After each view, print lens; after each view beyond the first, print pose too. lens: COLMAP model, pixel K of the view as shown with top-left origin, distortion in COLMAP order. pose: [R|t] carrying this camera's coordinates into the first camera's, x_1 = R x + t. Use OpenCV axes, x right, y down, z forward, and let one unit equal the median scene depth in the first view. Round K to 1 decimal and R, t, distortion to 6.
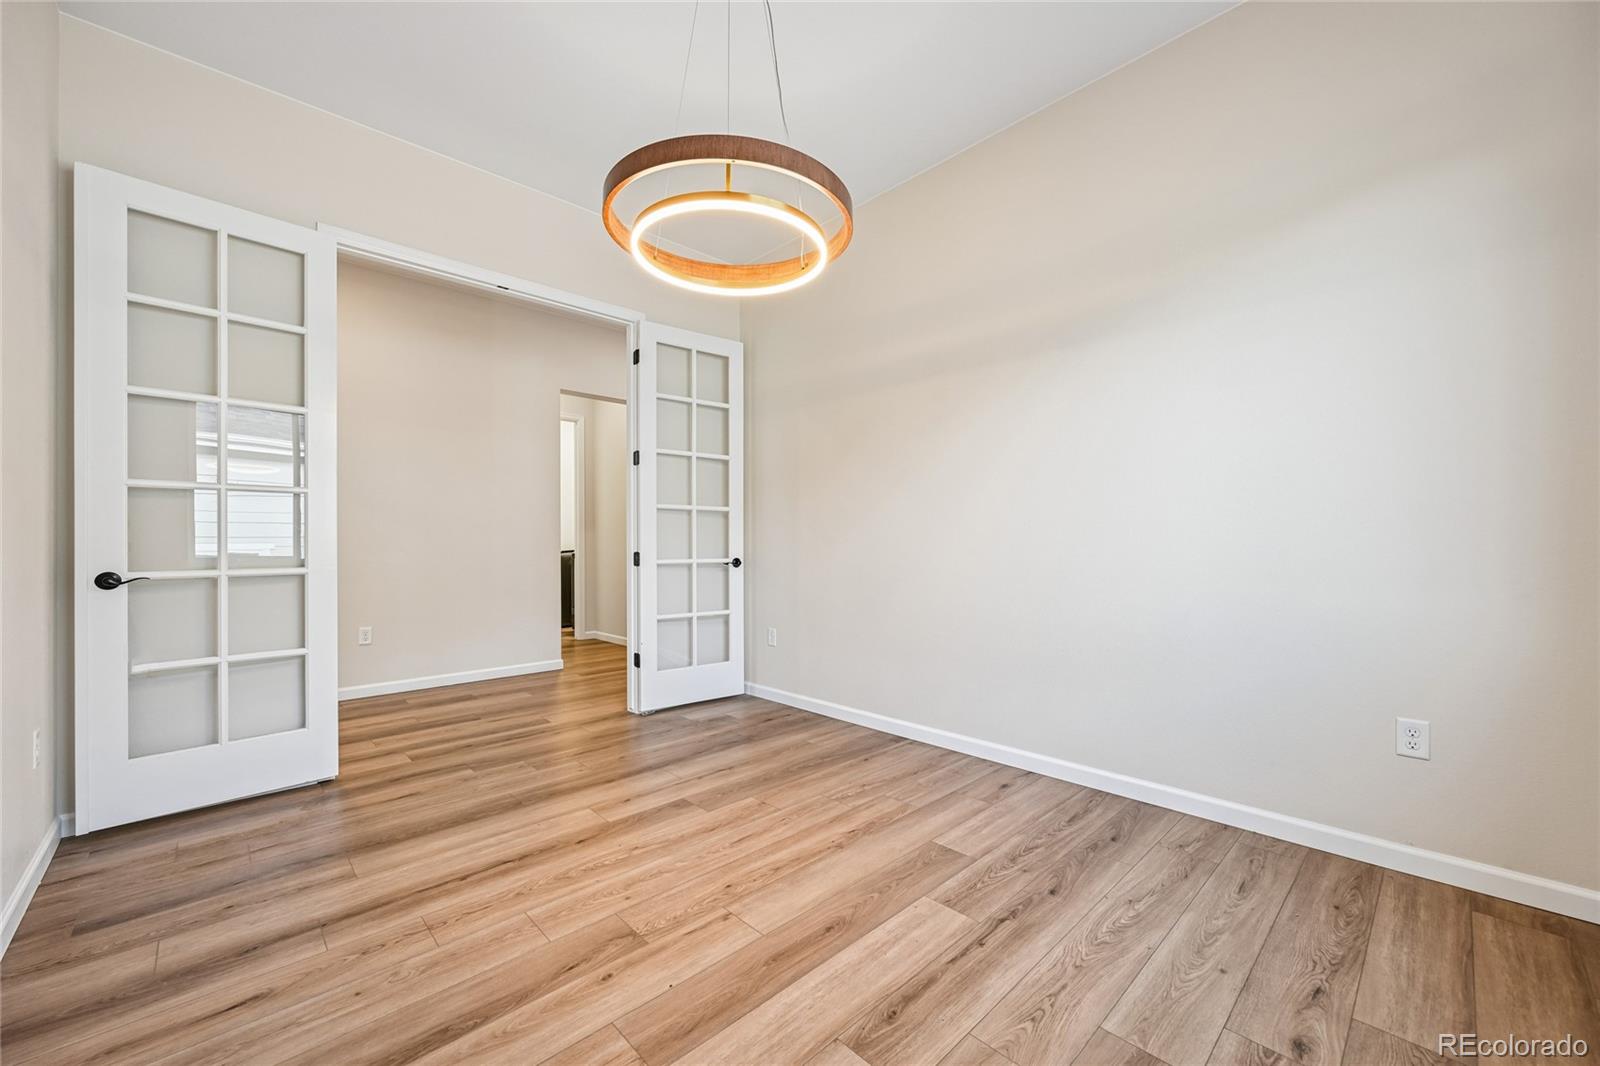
lens RADIAL K [[625.9, 0, 802.5], [0, 625.9, 543.1], [0, 0, 1]] dist [-0.000881, -0.000091]
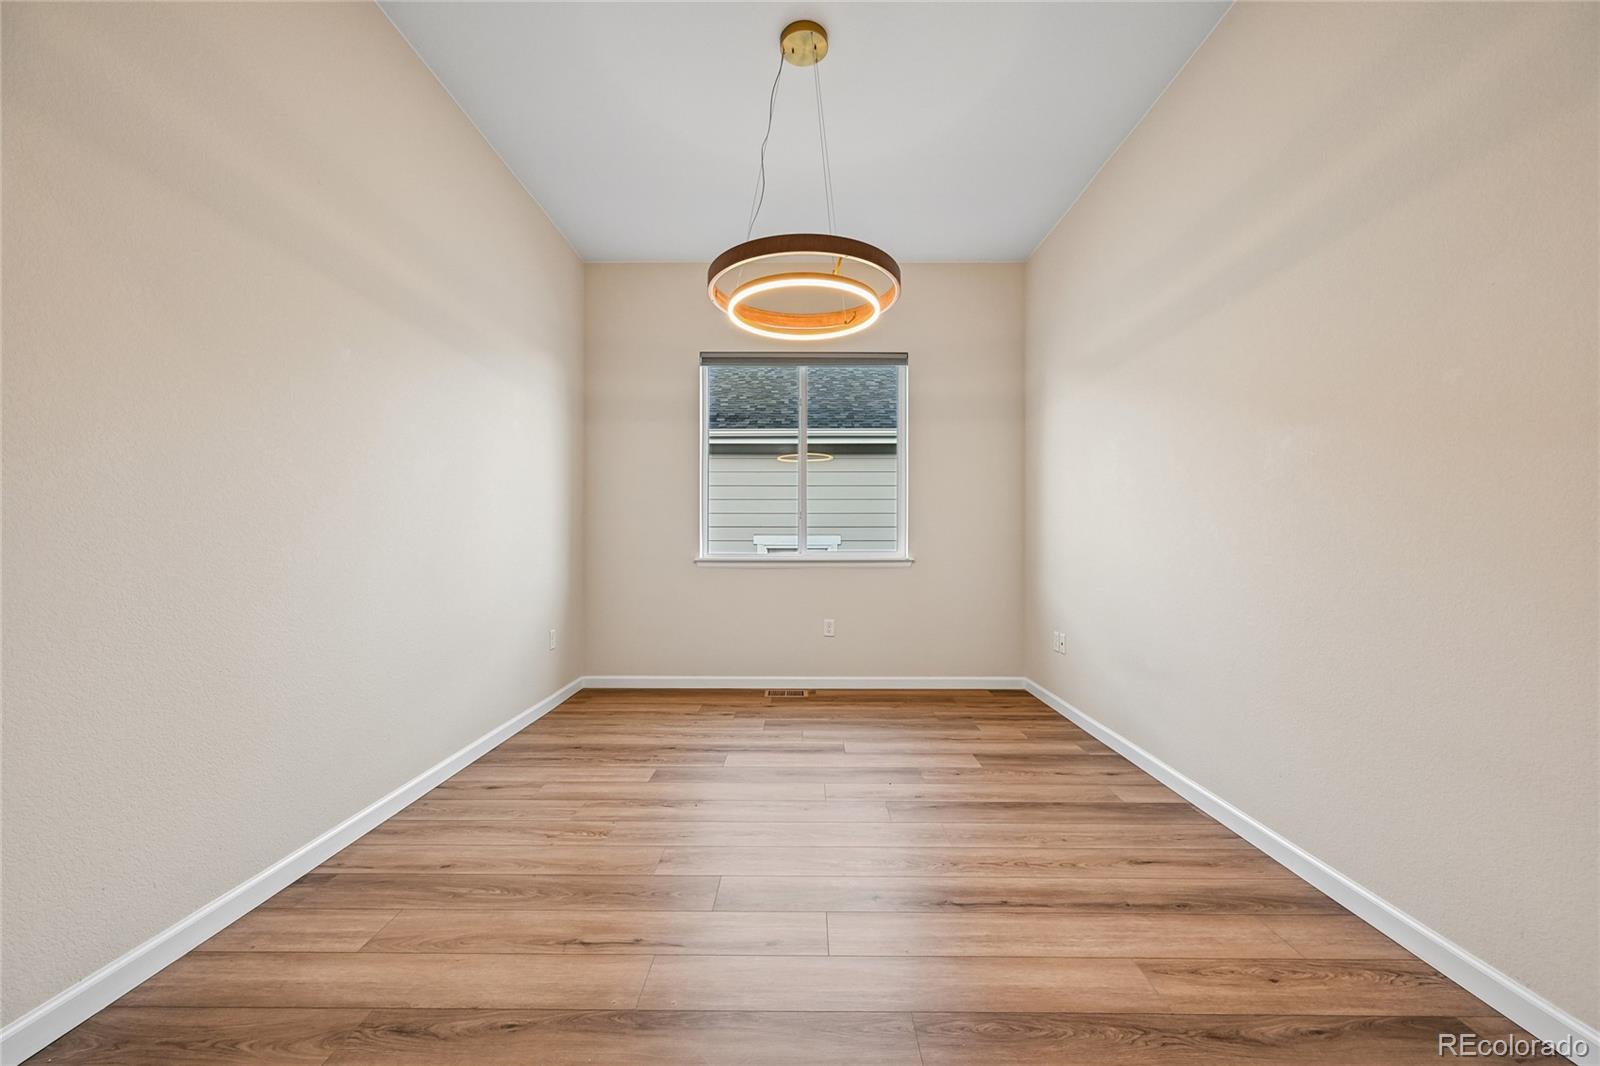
lens RADIAL K [[625.9, 0, 802.5], [0, 625.9, 543.1], [0, 0, 1]] dist [-0.000881, -0.000091]
pose [[-0.721781, 0.002930, 0.692115, -0.913036], [0.001868, 0.999996, -0.002286, 0.010944], [-0.692119, -0.000357, -0.721783, 1.768355]]
